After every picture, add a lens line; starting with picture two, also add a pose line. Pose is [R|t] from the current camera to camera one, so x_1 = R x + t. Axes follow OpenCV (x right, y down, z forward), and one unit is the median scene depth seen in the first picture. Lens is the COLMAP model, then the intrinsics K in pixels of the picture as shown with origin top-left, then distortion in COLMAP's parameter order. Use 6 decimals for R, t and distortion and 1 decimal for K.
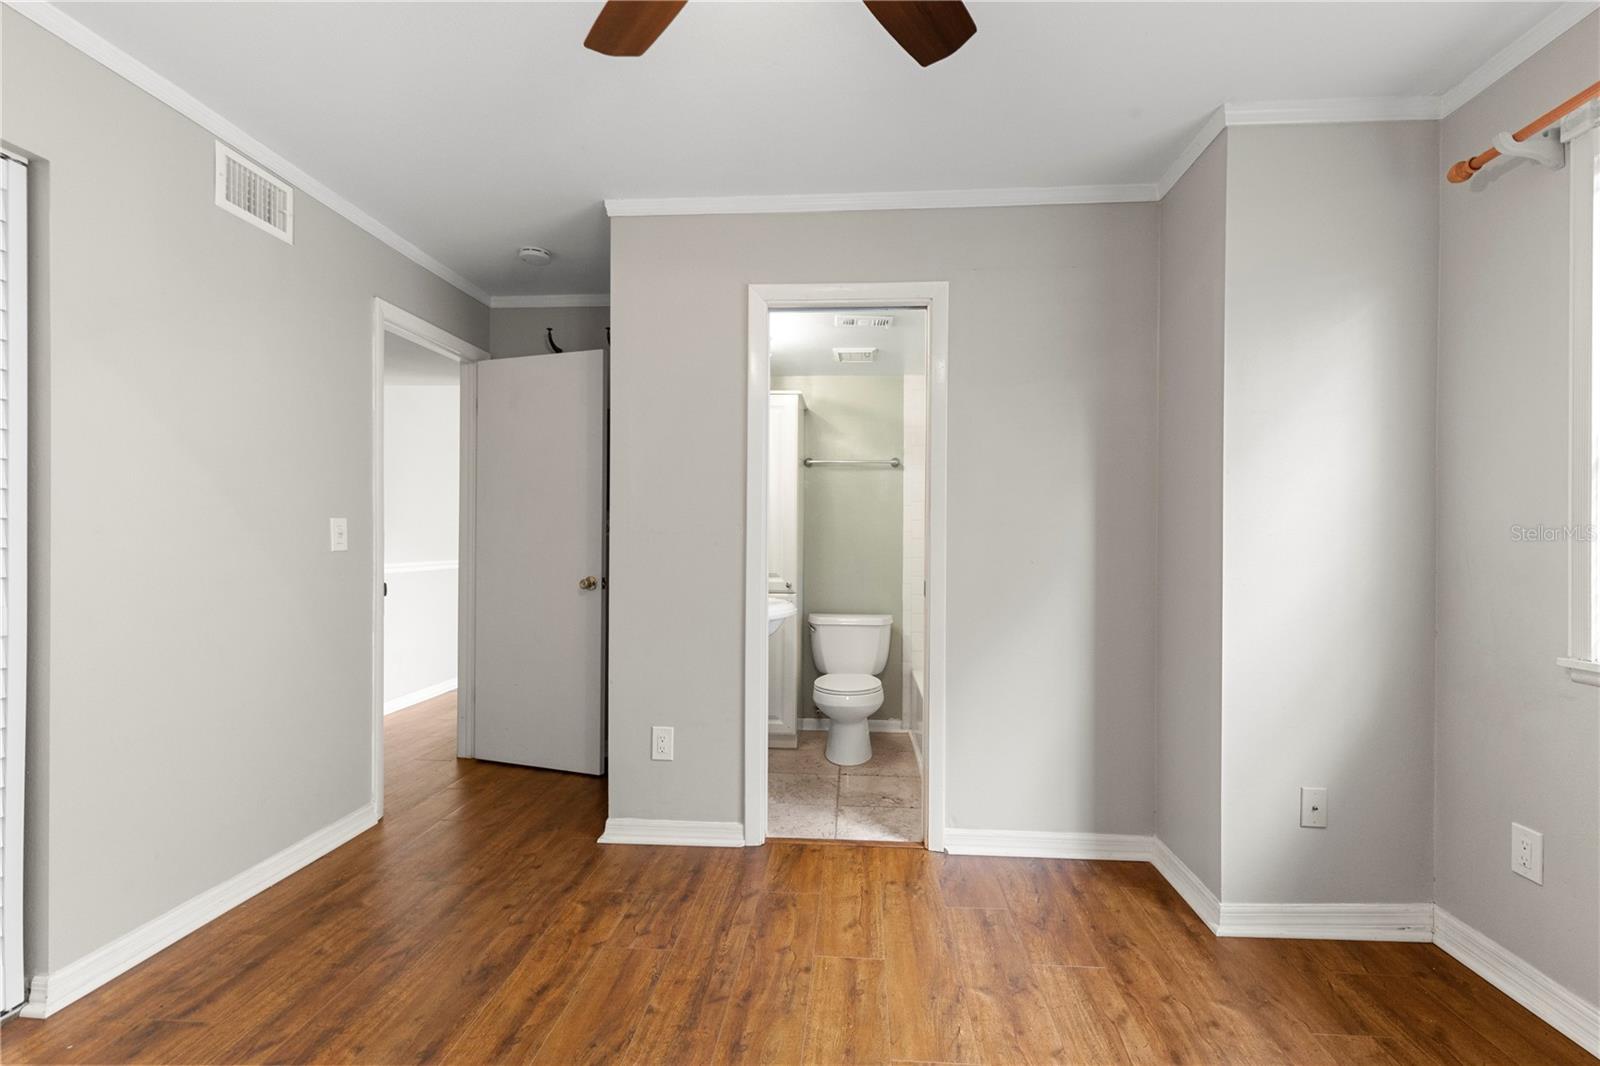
lens RADIAL K [[730.1, 0, 814.1], [0, 730.1, 541.6], [0, 0, 1]] dist [0.006810, -0.000888]
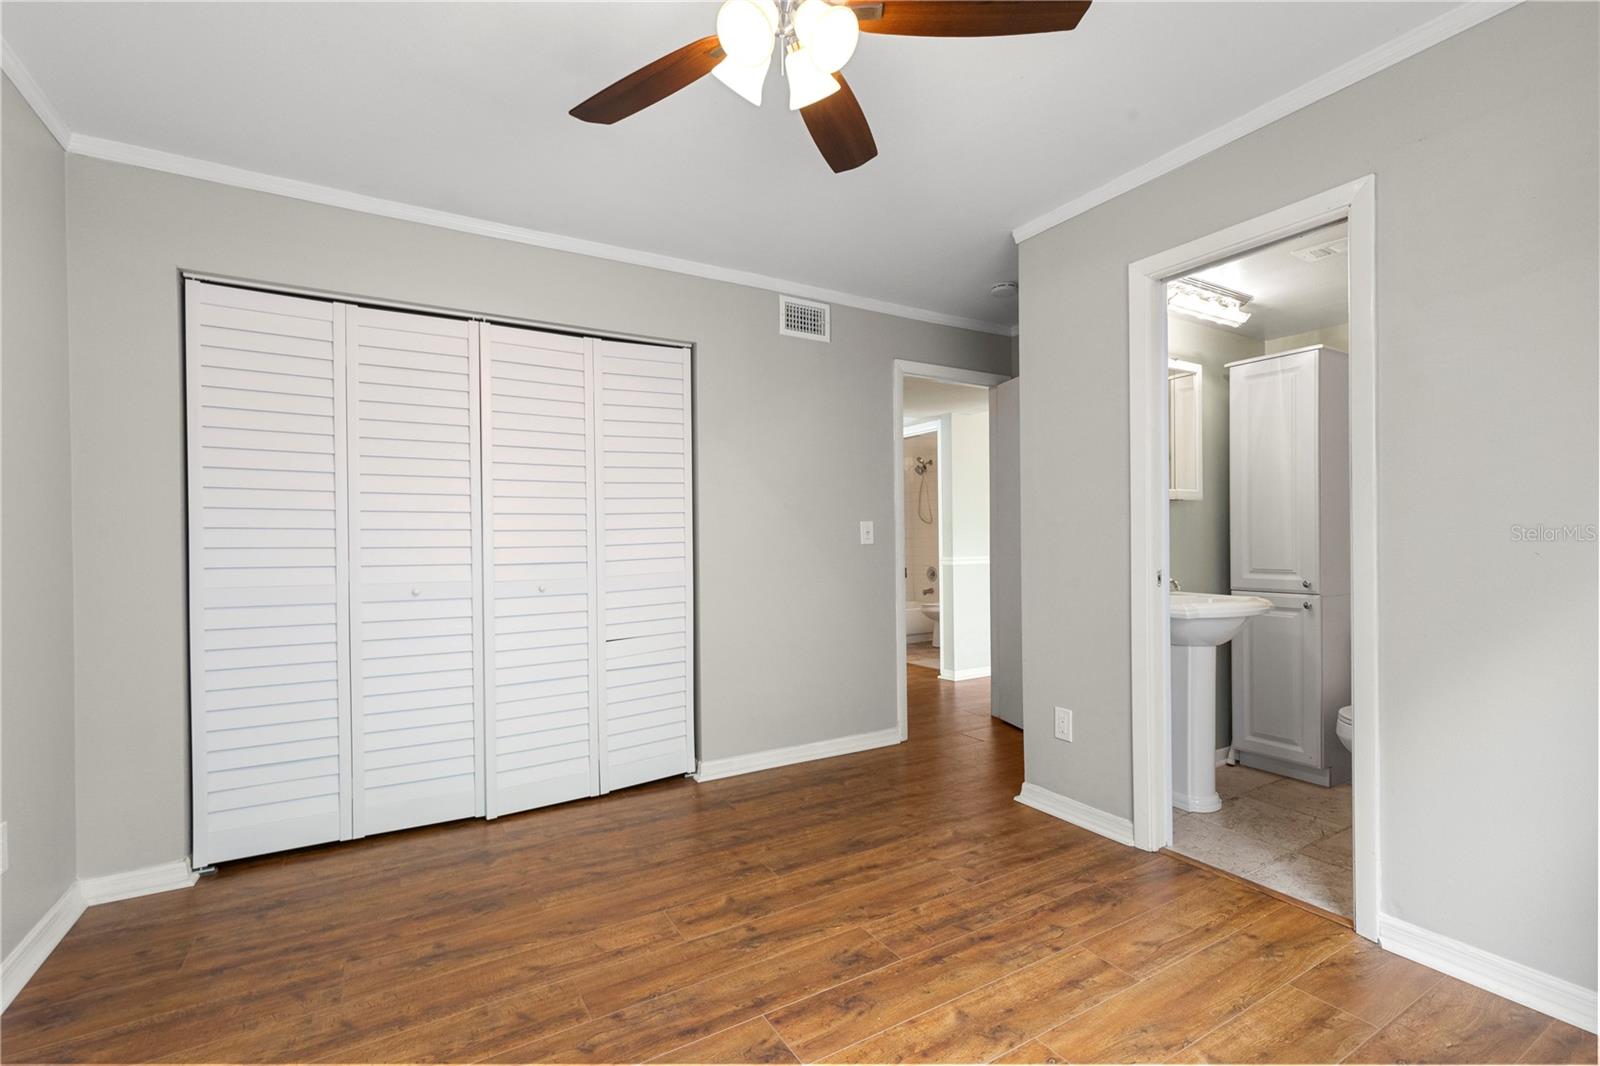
lens RADIAL K [[716.0, 0, 798.6], [0, 716.0, 544.8], [0, 0, 1]] dist [-0.000793, -0.000449]
pose [[0.560179, -0.006223, -0.828348, 0.458294], [0.010796, 0.999942, -0.000211, 0.013648], [0.828301, -0.008825, 0.560213, 0.110194]]
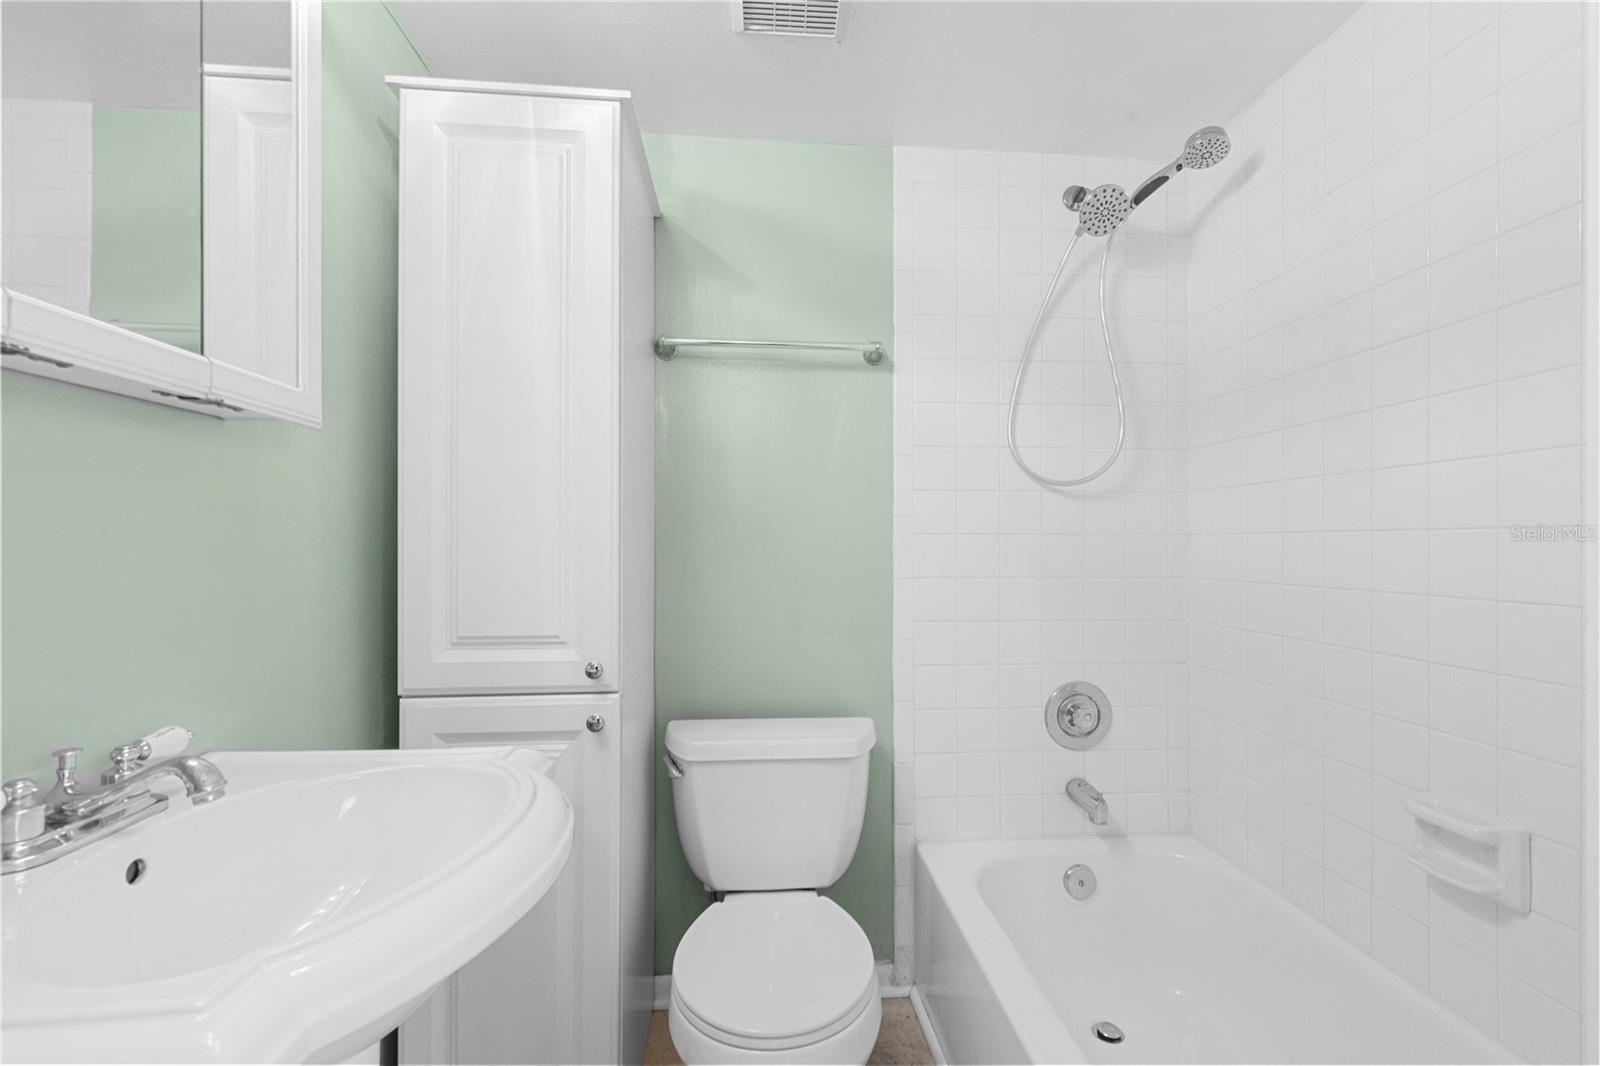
lens RADIAL K [[730.1, 0, 814.1], [0, 730.1, 541.6], [0, 0, 1]] dist [0.006810, -0.000888]
pose [[0.989433, -0.005874, 0.144875, 0.024407], [0.006950, 0.999952, -0.006926, 0.006092], [-0.144827, 0.007860, 0.989426, 0.962831]]
